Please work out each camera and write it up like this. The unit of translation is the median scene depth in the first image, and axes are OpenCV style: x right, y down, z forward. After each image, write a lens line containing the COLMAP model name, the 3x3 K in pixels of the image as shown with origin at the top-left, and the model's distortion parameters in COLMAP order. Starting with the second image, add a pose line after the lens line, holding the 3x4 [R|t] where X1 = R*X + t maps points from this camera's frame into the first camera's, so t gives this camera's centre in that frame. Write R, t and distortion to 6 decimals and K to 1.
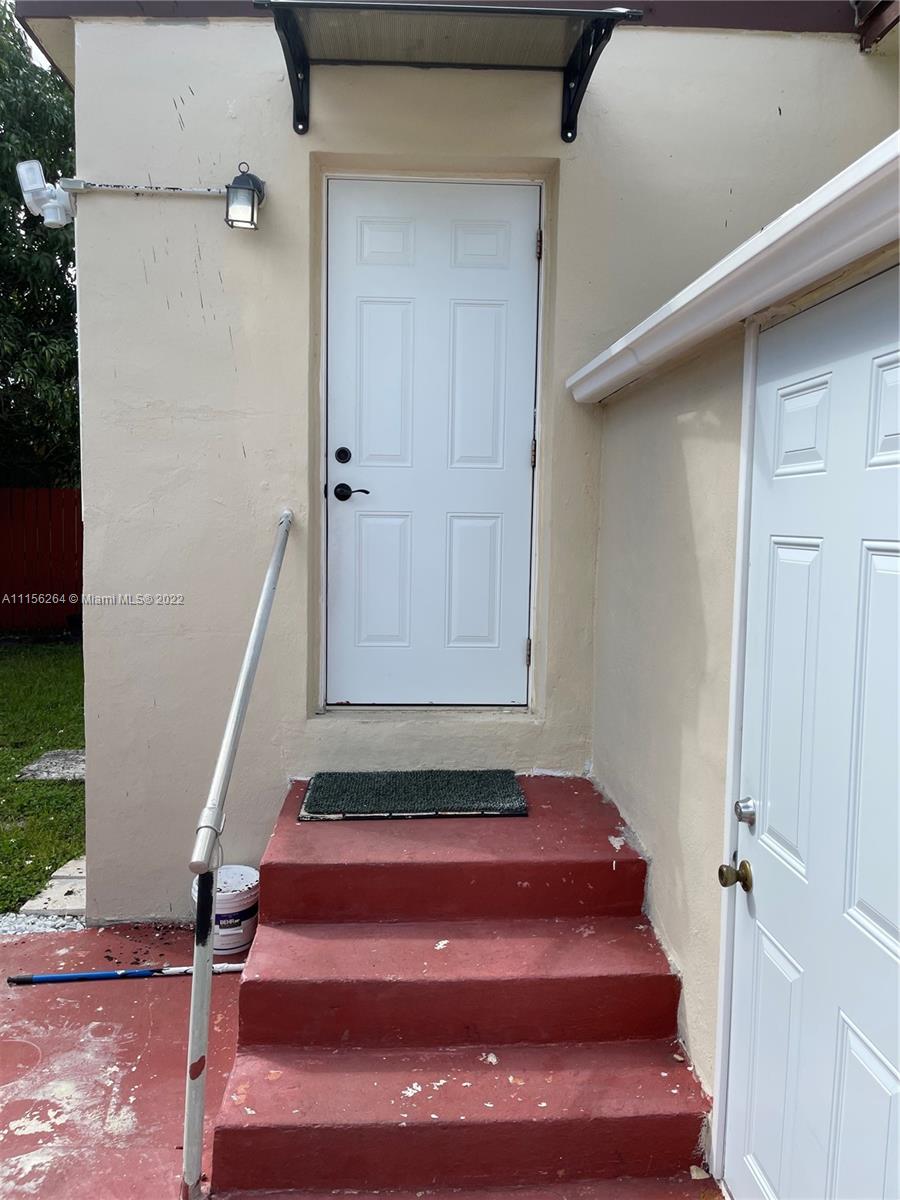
lens RADIAL K [[909.9, 0, 450.0], [0, 909.9, 600.0], [0, 0, 1]] dist [0.050156, -0.091138]
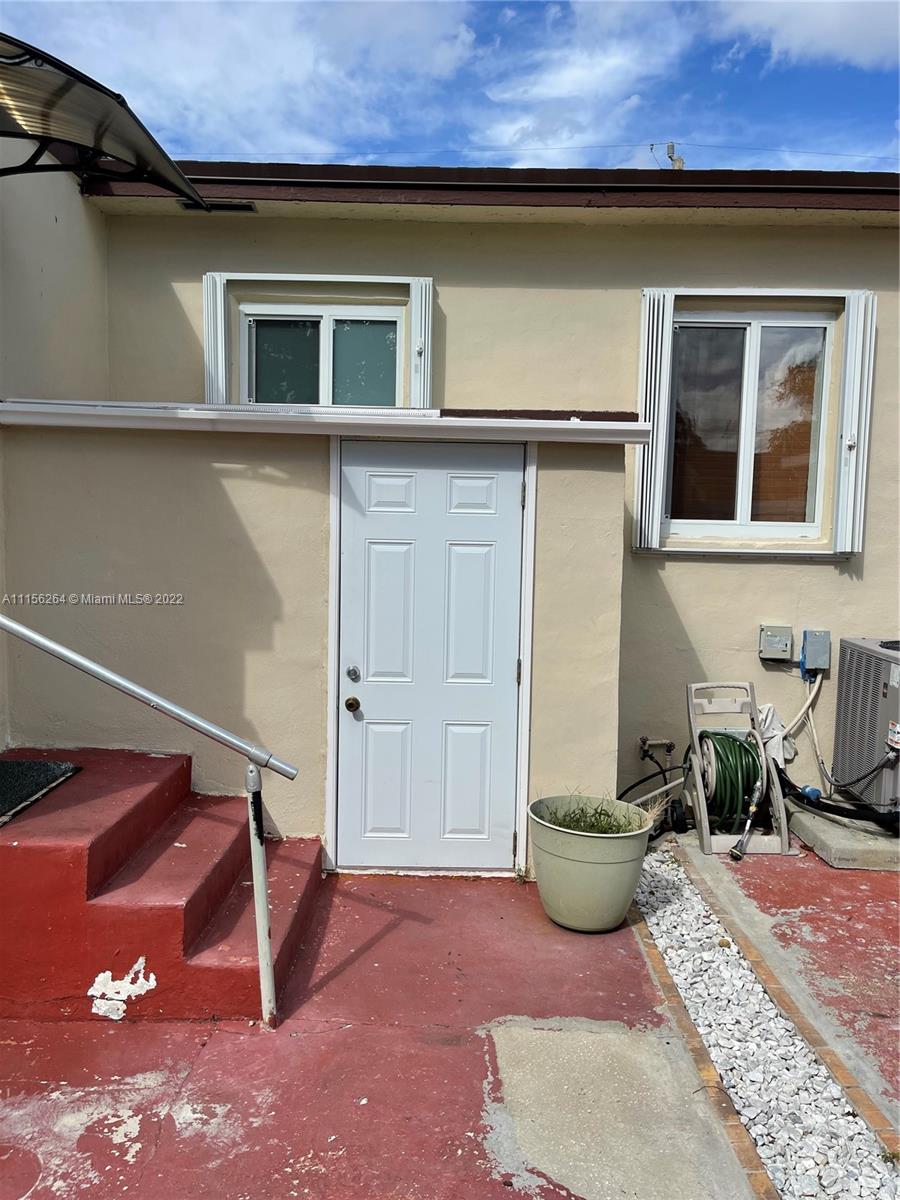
lens RADIAL K [[909.9, 0, 450.0], [0, 909.9, 600.0], [0, 0, 1]] dist [0.050156, -0.091138]
pose [[0.061347, -0.098229, 0.993271, -1.165083], [0.072382, 0.992963, 0.093728, -0.074795], [-0.995489, 0.066145, 0.068025, 0.432077]]
